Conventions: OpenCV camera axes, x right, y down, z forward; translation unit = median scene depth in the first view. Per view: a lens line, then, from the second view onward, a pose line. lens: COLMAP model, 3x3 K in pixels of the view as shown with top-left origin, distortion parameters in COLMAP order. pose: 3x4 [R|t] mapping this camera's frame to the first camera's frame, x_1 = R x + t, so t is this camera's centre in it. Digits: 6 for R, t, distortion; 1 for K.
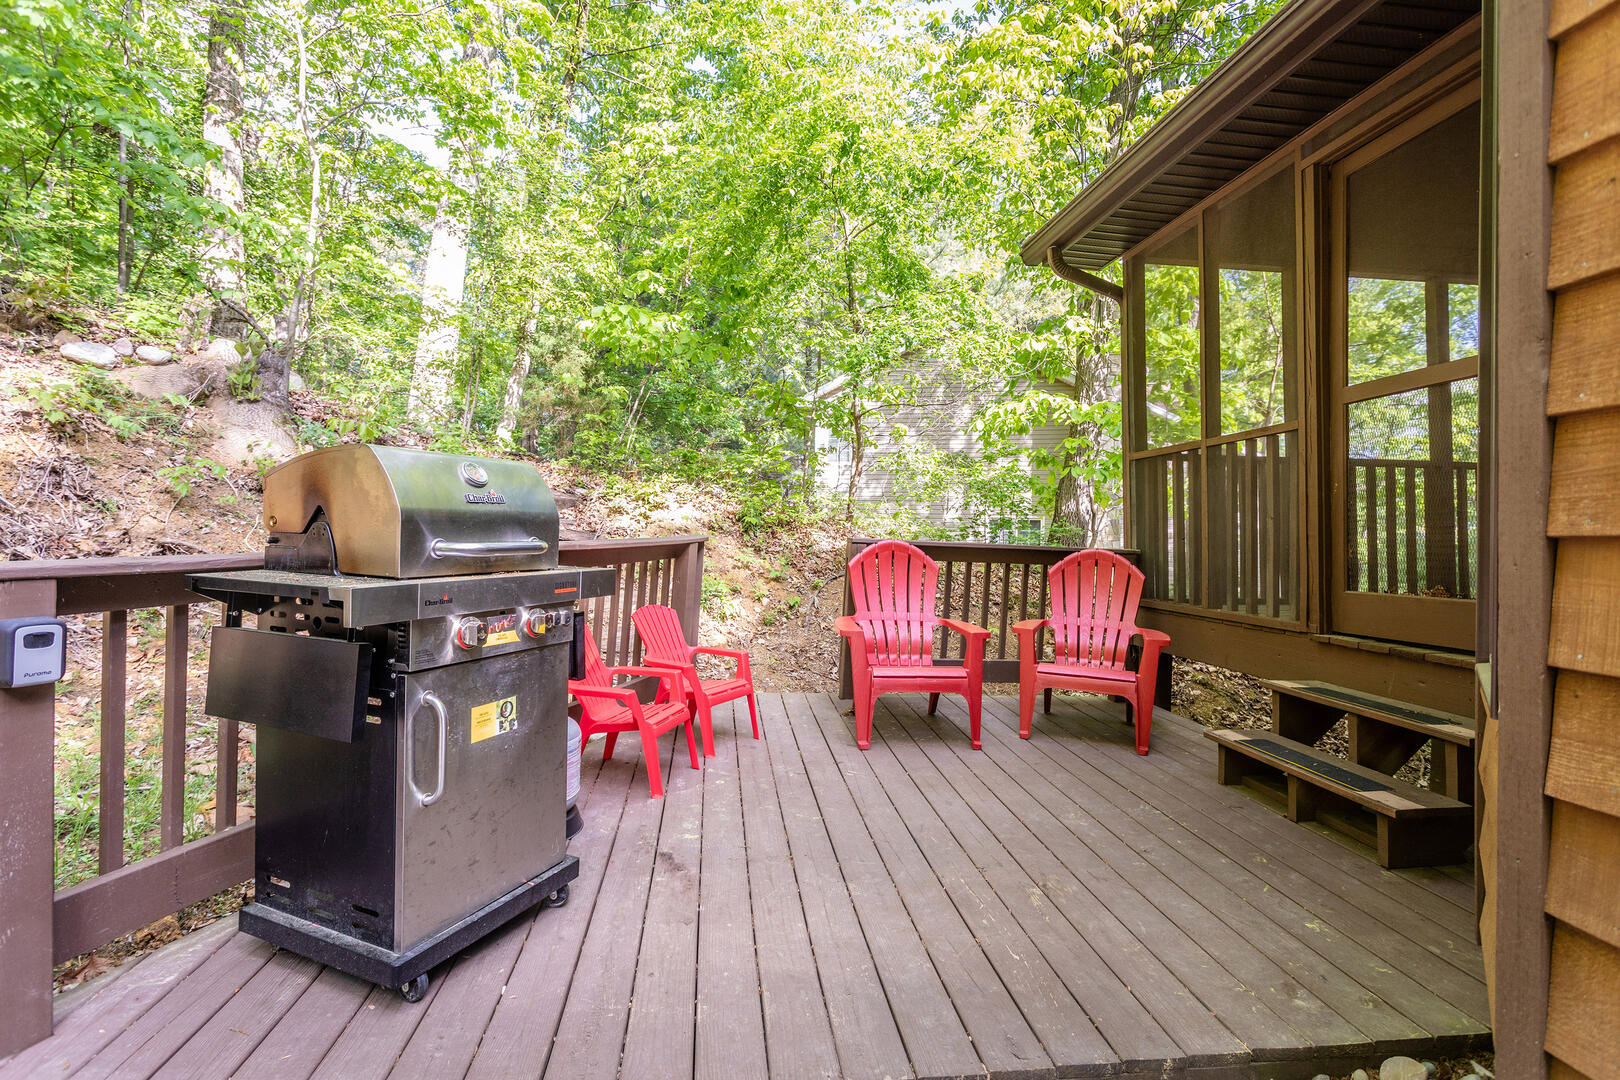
lens RADIAL K [[776.2, 0, 810.4], [0, 776.2, 536.3], [0, 0, 1]] dist [0.001270, 0.001066]
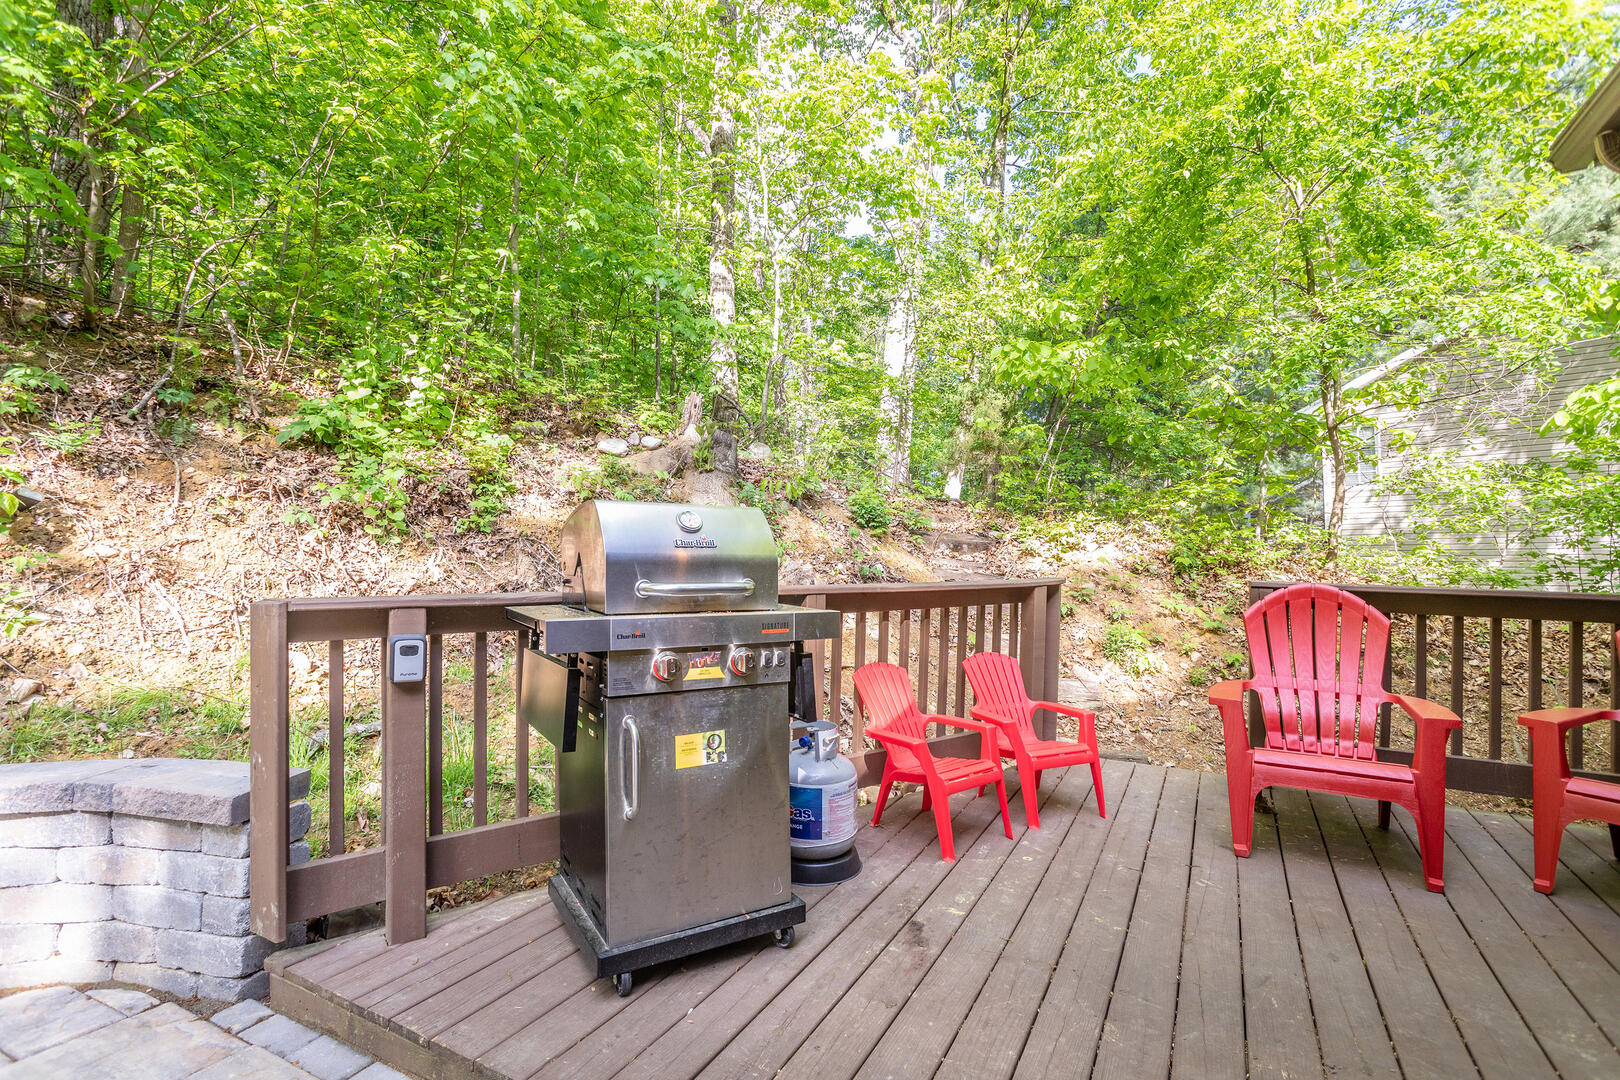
lens RADIAL K [[775.8, 0, 786.0], [0, 775.8, 544.3], [0, 0, 1]] dist [0.001863, 0.000877]
pose [[0.808012, -0.026491, -0.588570, 0.132288], [-0.000657, 0.998948, -0.045863, 0.001152], [0.589165, 0.037445, 0.807144, 0.081316]]
